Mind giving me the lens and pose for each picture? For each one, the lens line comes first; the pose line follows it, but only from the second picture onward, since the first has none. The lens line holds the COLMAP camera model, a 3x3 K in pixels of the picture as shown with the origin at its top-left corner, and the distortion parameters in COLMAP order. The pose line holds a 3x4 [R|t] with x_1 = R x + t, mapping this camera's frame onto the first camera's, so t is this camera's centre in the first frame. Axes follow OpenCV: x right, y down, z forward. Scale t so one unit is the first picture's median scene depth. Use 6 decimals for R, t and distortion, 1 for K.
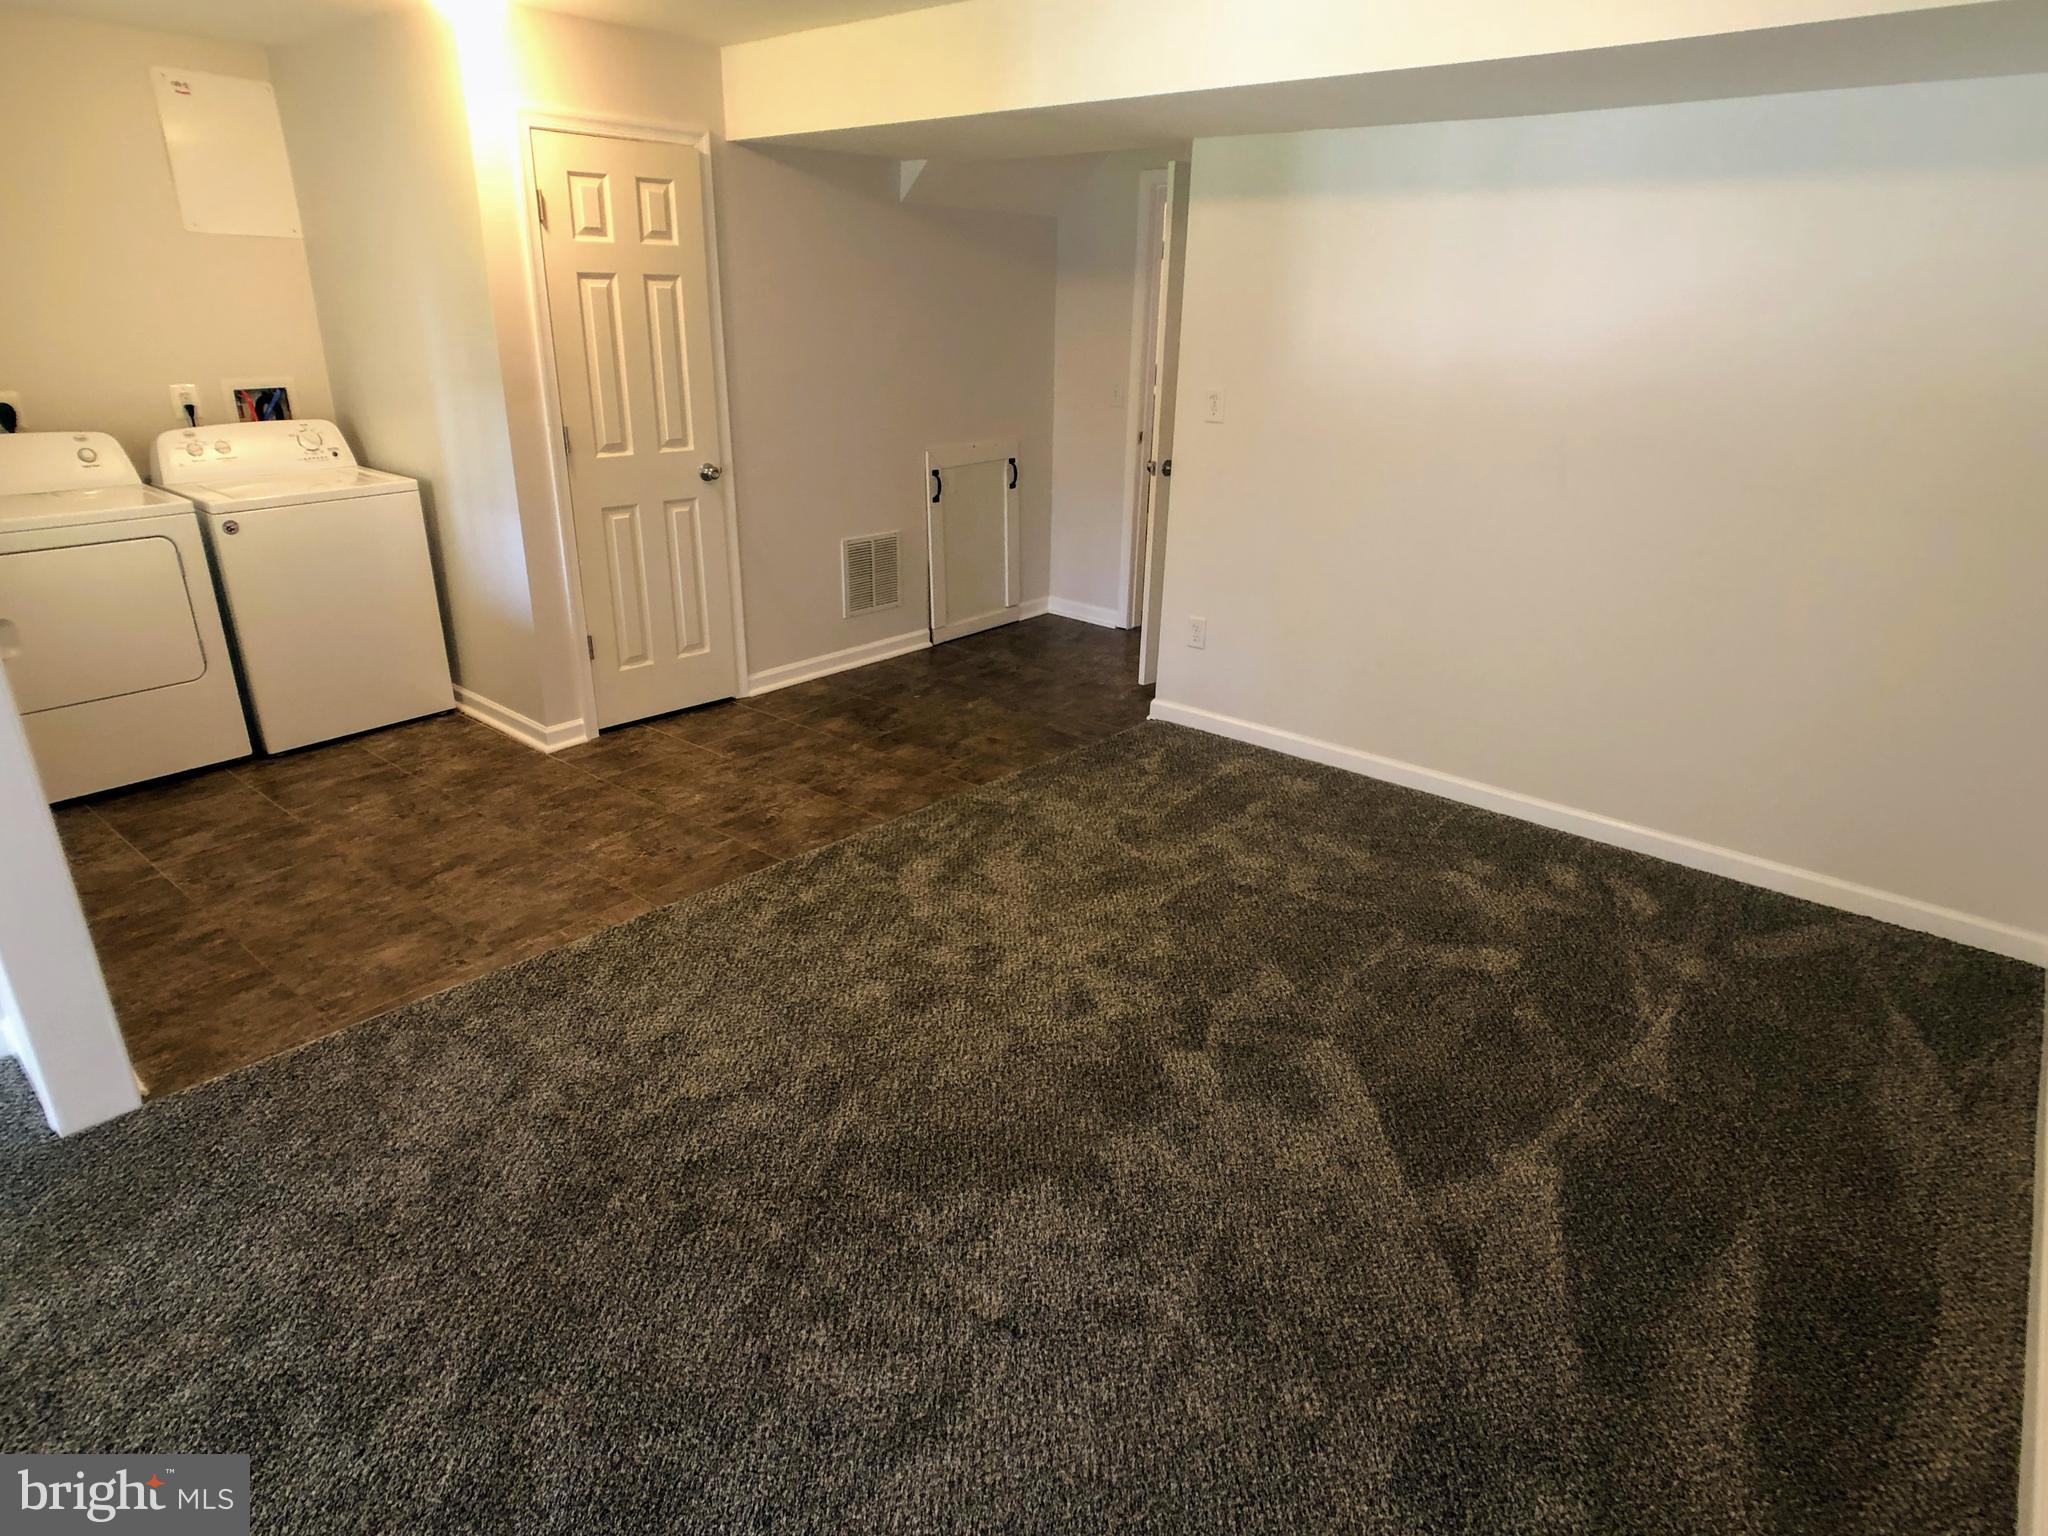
lens RADIAL K [[1159.6, 0, 1024.2], [0, 1159.6, 770.9], [0, 0, 1]] dist [-0.017293, -0.003353]
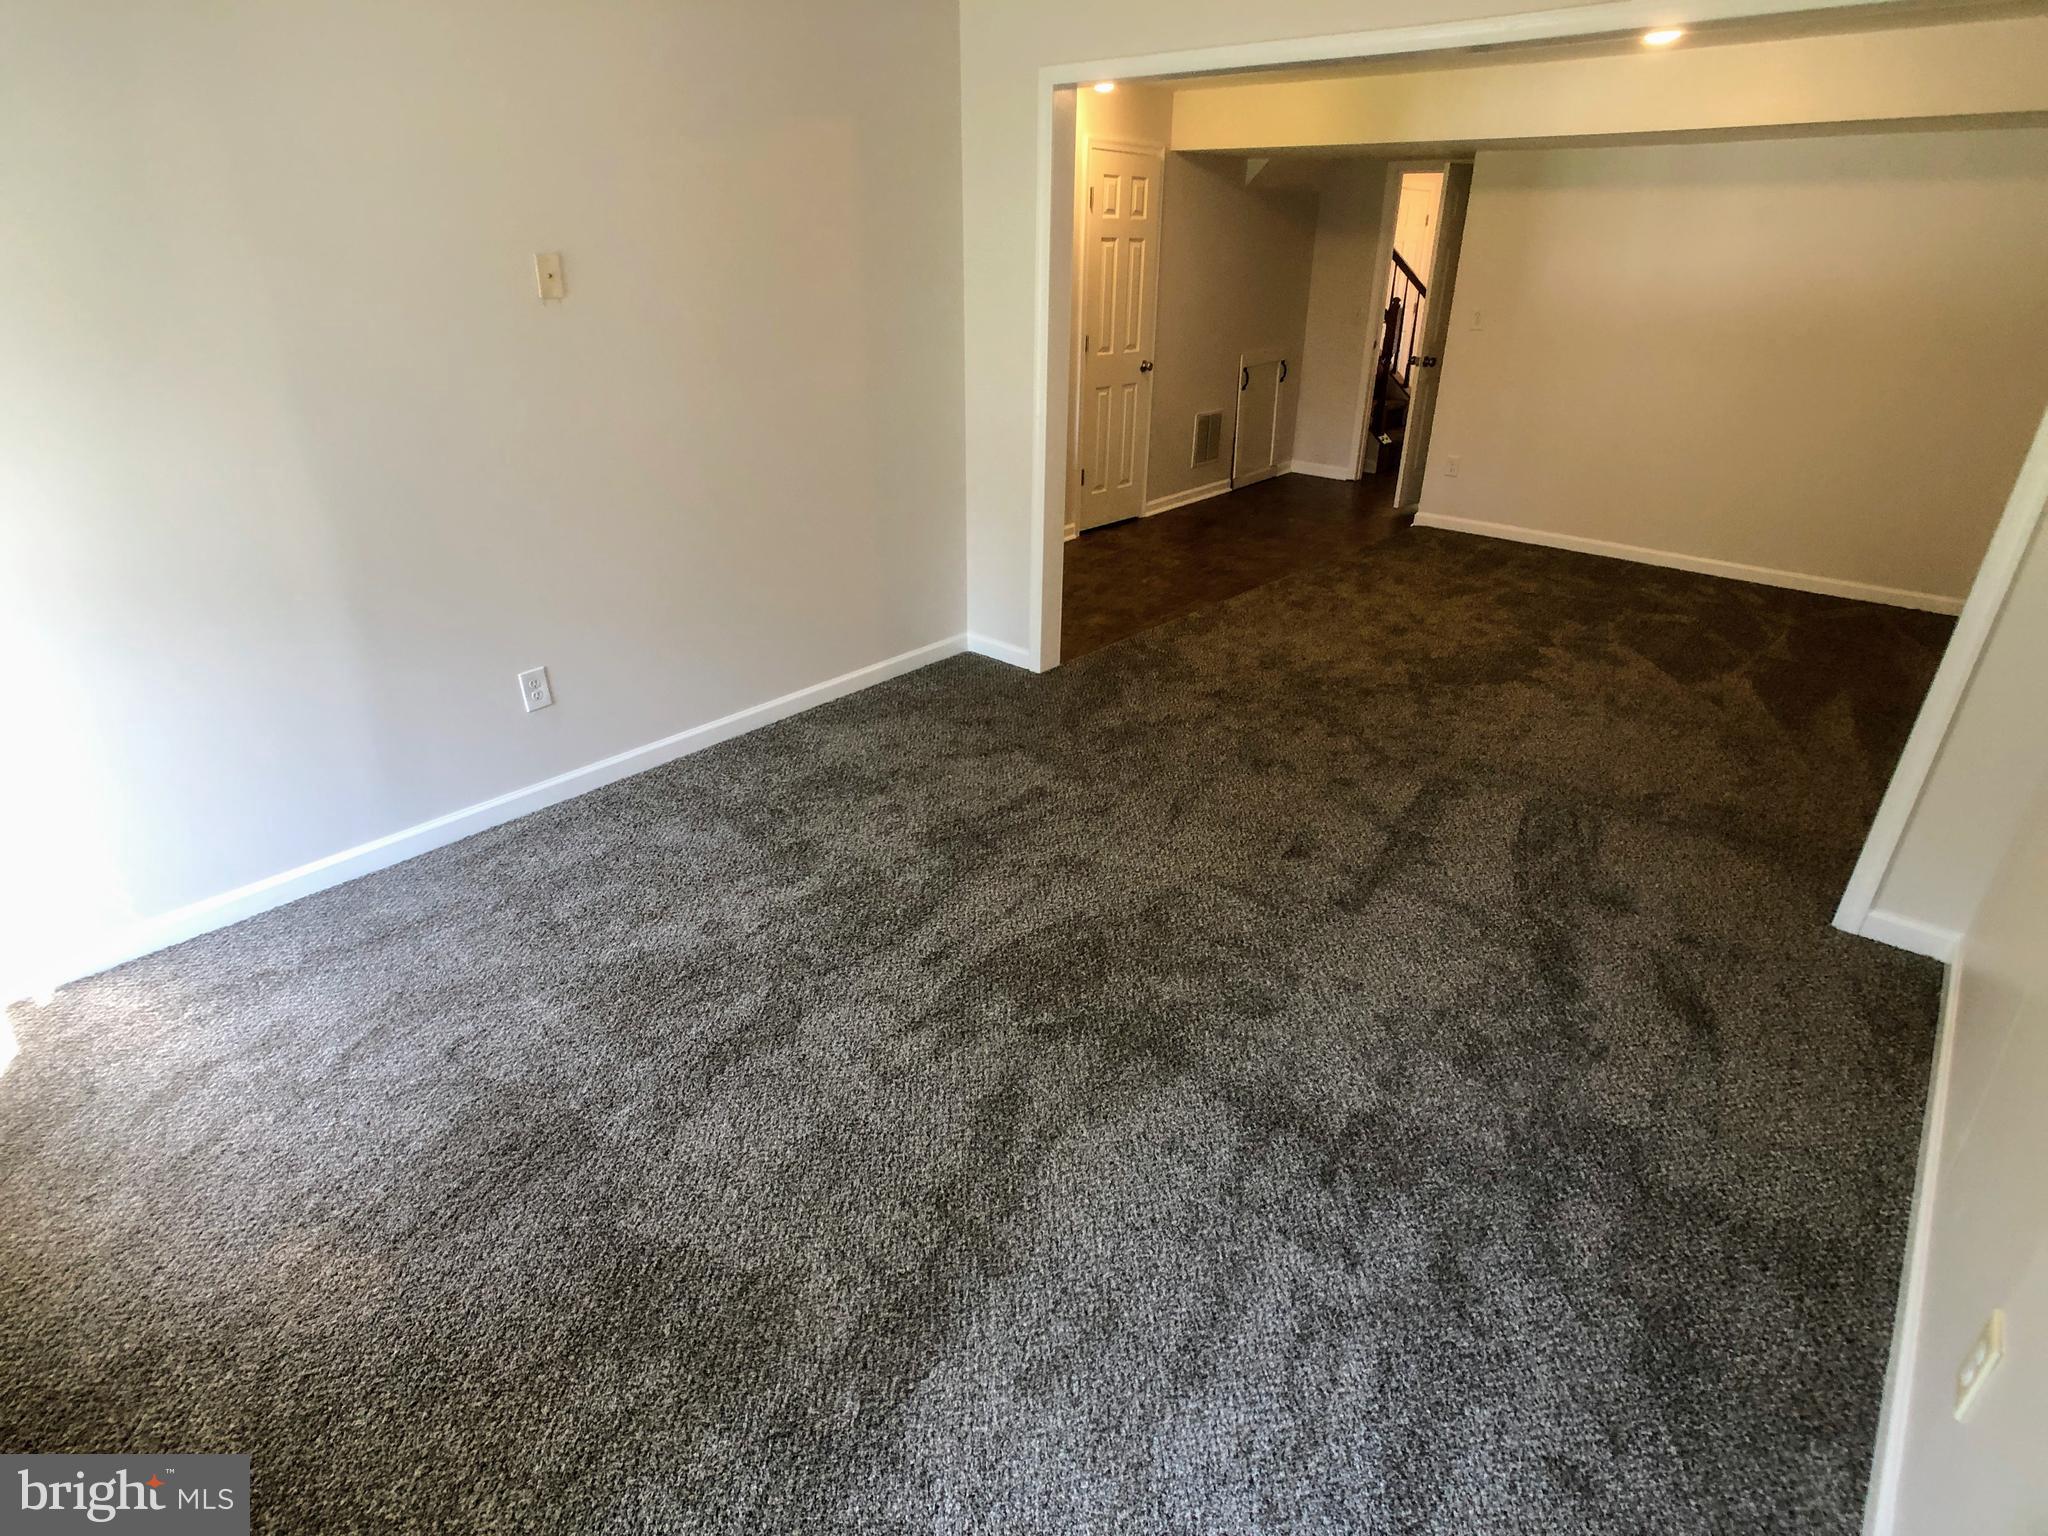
lens RADIAL K [[1081.6, 0, 1024.7], [0, 1081.6, 756.4], [0, 0, 1]] dist [-0.012949, 0.004451]
pose [[0.999935, -0.011210, 0.002168, -0.505765], [0.011049, 0.997888, 0.064013, 0.199966], [-0.002881, -0.063985, 0.997947, -0.567817]]
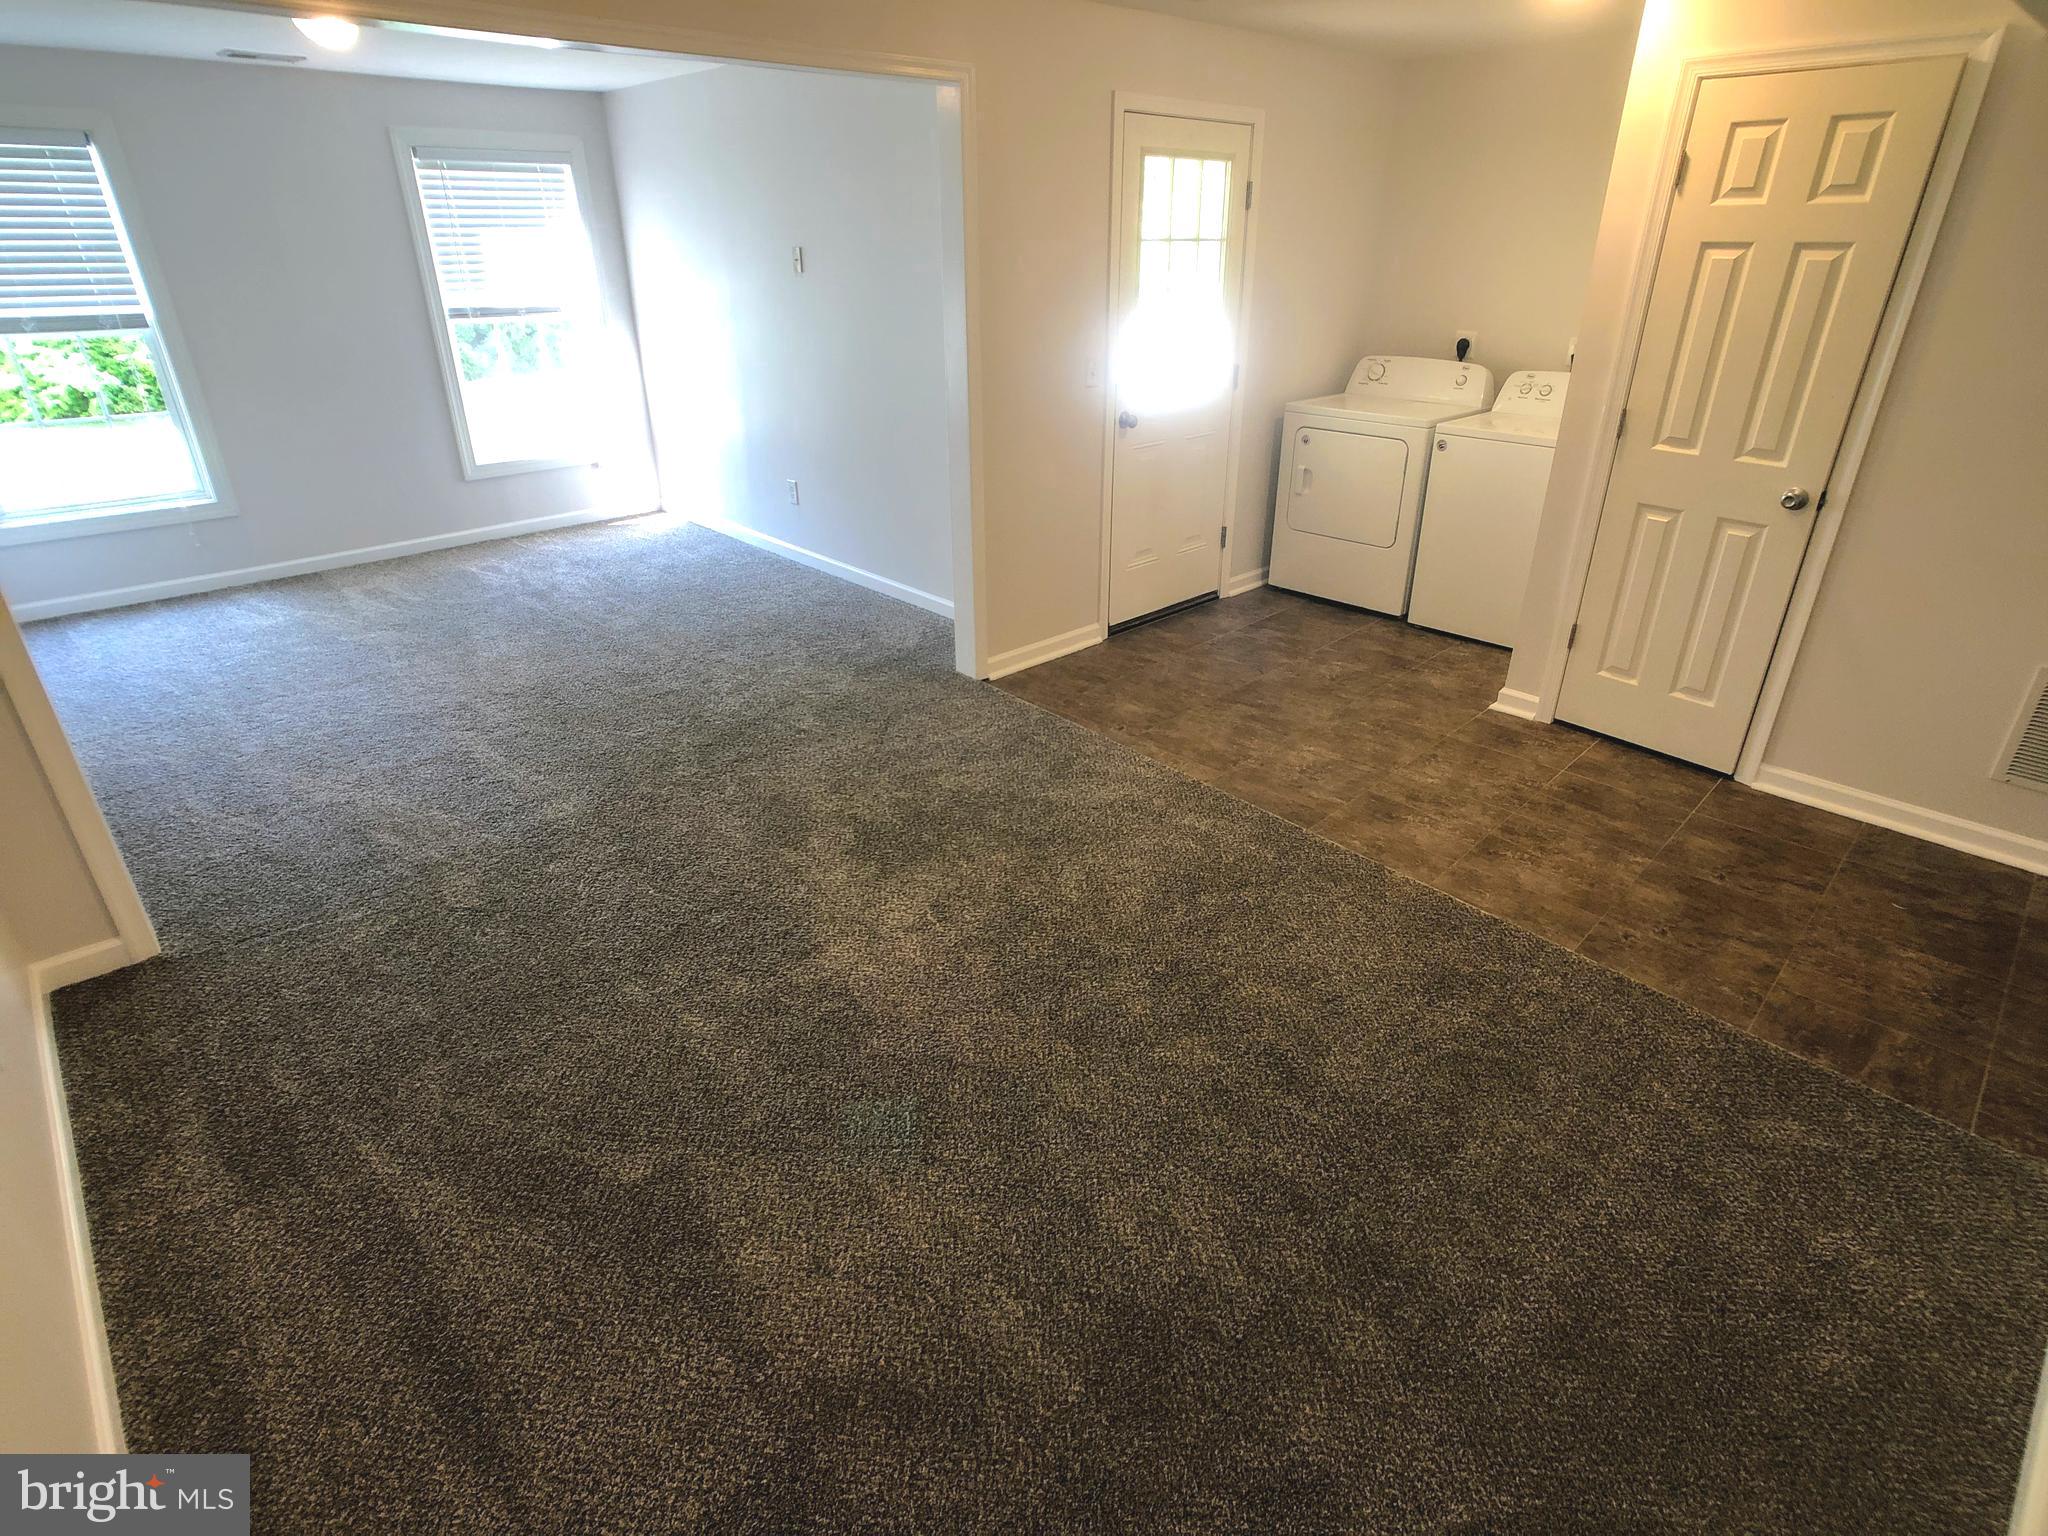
lens RADIAL K [[1081.6, 0, 1029.4], [0, 1081.6, 781.1], [0, 0, 1]] dist [-0.012949, 0.004451]
pose [[-0.107363, 0.434663, -0.894171, 0.589724], [-0.375949, 0.814842, 0.441242, -0.257630], [0.920400, 0.383536, 0.075927, 0.607052]]
